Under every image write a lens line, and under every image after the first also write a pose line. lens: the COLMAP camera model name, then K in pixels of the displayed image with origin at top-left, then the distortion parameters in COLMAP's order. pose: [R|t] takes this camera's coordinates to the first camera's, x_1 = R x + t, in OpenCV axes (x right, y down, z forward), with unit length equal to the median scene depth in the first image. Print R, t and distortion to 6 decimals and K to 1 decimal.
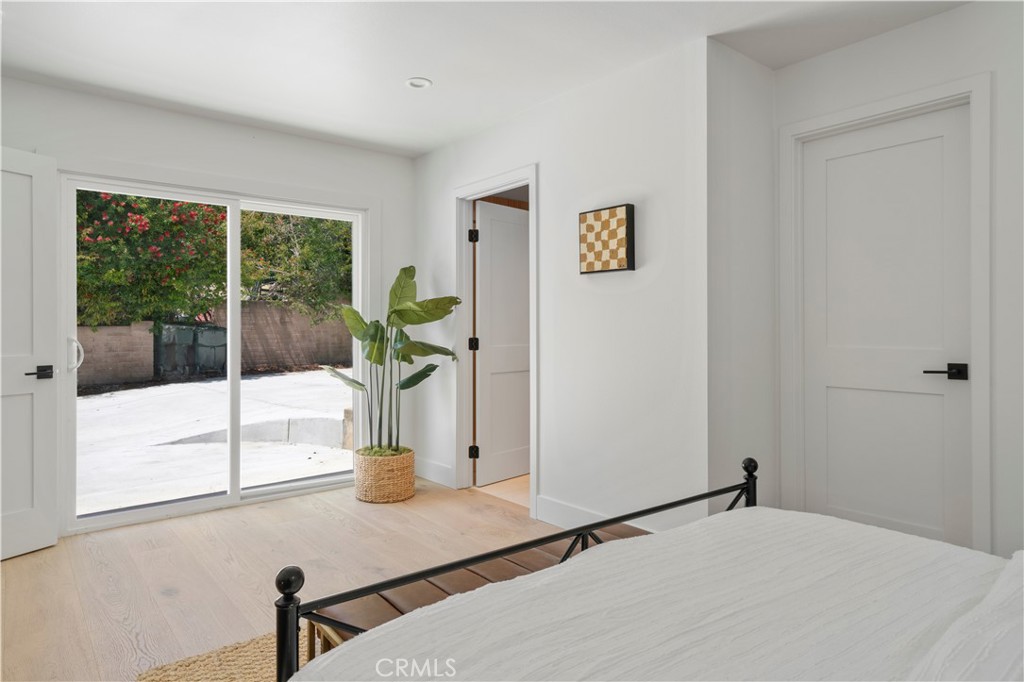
lens RADIAL K [[627.8, 0, 512.5], [0, 627.8, 331.8], [0, 0, 1]] dist [0.000035, 0.000243]
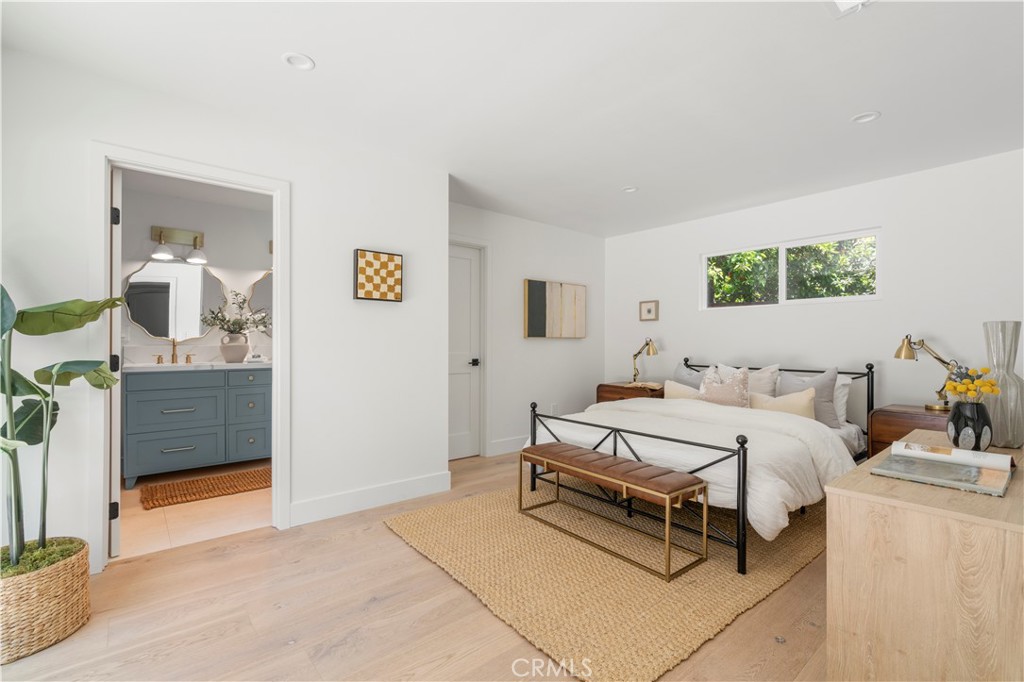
lens RADIAL K [[471.3, 0, 512.5], [0, 471.3, 344.7], [0, 0, 1]] dist [0.000757, 0.000127]
pose [[-0.034702, -0.003048, 0.999393, -0.852689], [0.000045, 0.999995, 0.003052, -0.004903], [-0.999398, 0.000150, -0.034702, 0.754875]]
